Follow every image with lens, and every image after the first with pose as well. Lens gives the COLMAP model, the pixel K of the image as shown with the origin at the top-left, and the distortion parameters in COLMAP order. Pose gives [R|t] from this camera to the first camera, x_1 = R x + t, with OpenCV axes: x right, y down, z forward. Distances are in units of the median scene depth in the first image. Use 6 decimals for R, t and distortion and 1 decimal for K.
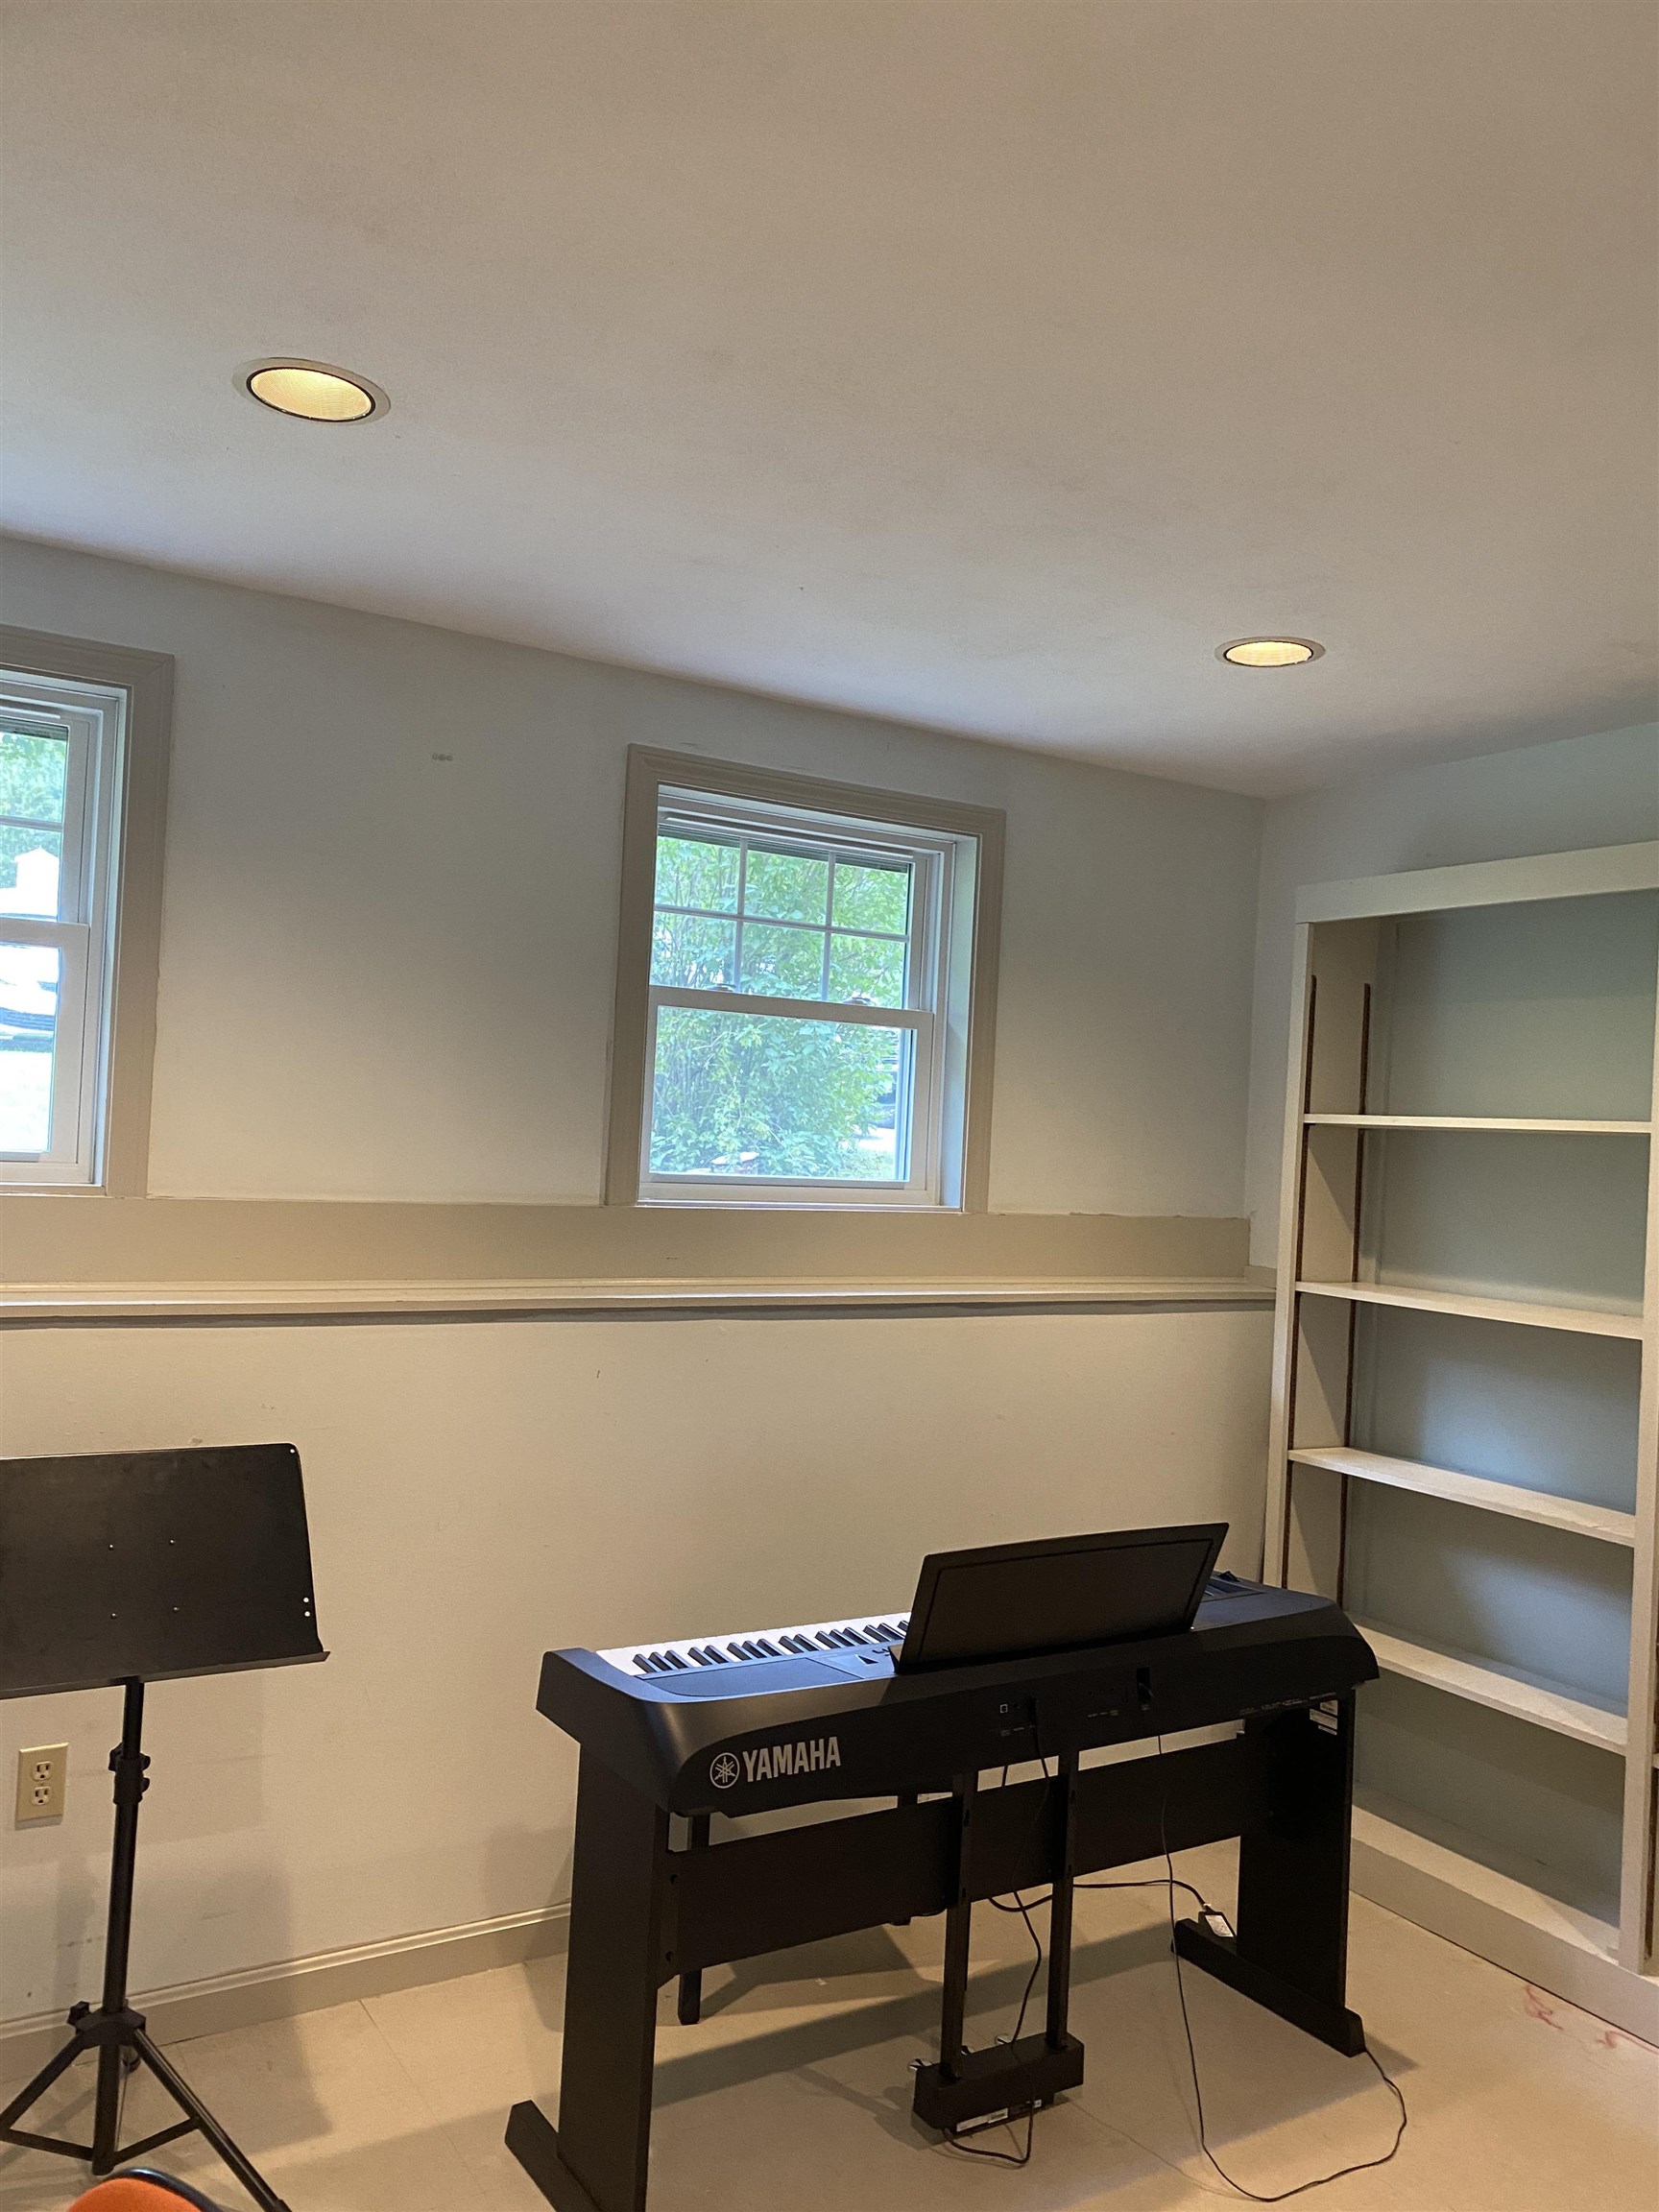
lens RADIAL K [[1670.3, 0, 841.9], [0, 1670.3, 1098.4], [0, 0, 1]] dist [0.009300, 0.000935]
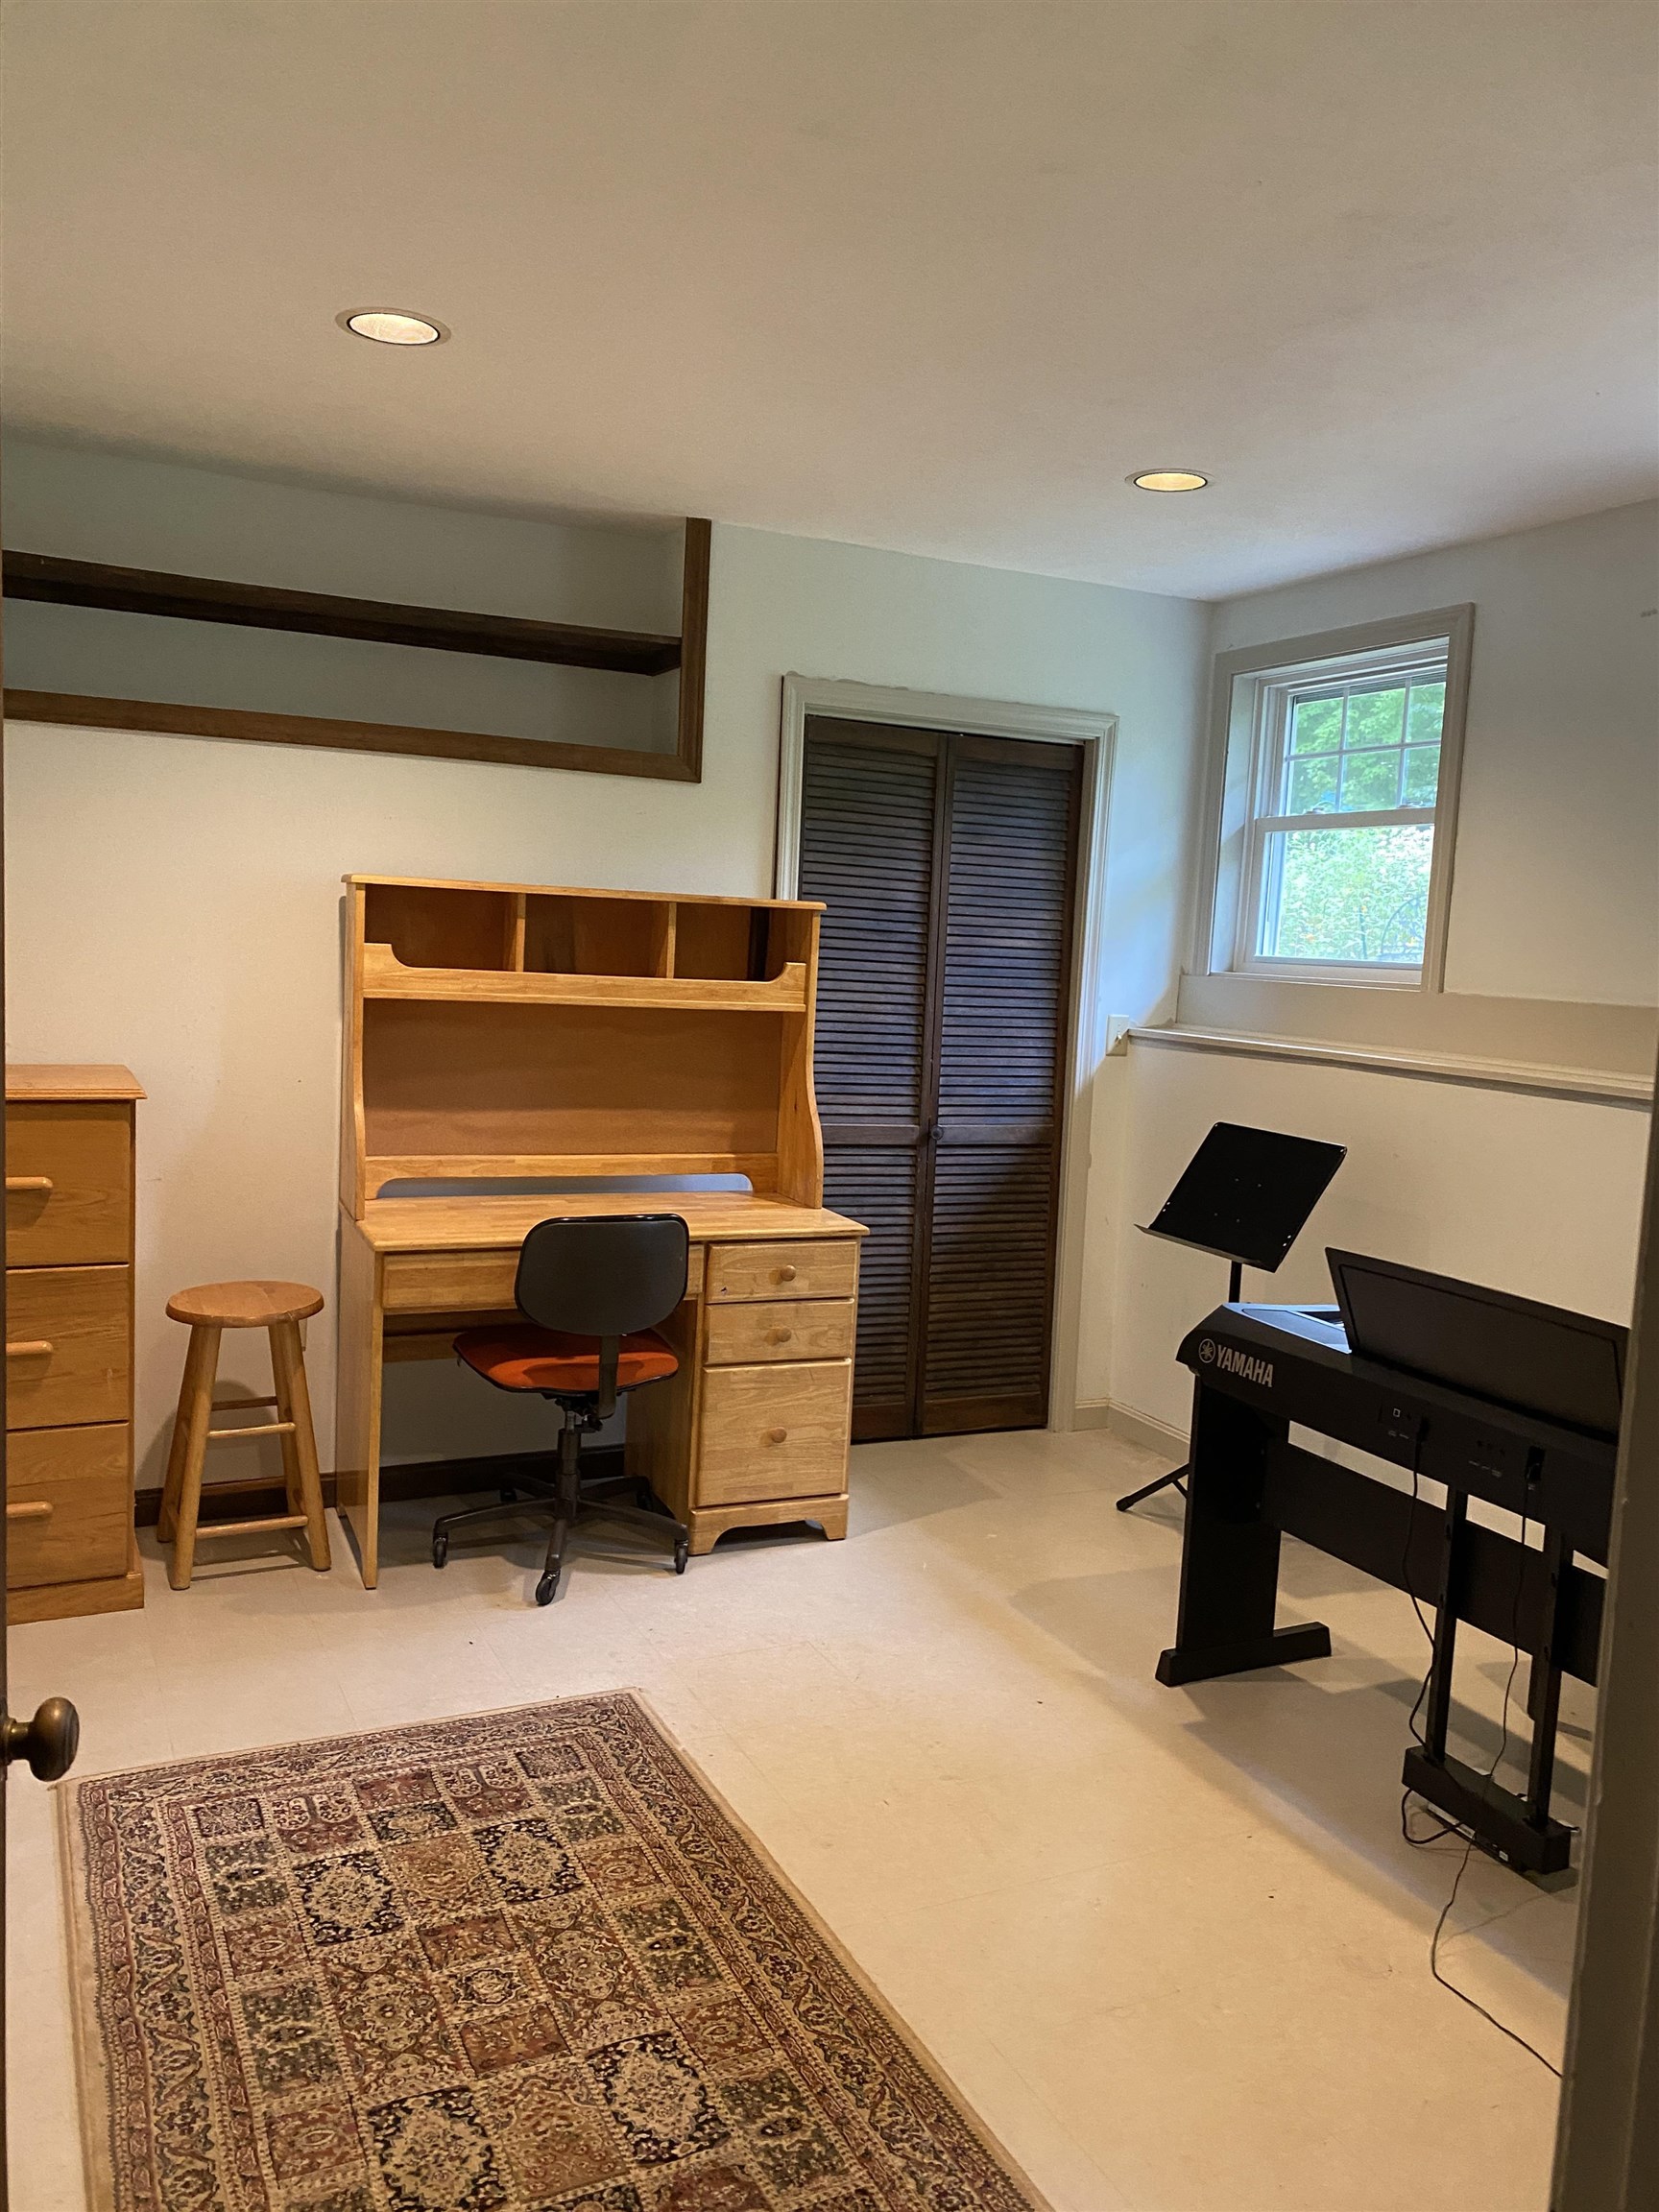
lens RADIAL K [[1670.3, 0, 828.0], [0, 1670.3, 1106.4], [0, 0, 1]] dist [0.009300, 0.000935]
pose [[-0.087364, 0.049125, -0.994964, 1.158490], [-0.040341, 0.997790, 0.052806, 0.111168], [0.995359, 0.044751, -0.085189, 0.669321]]
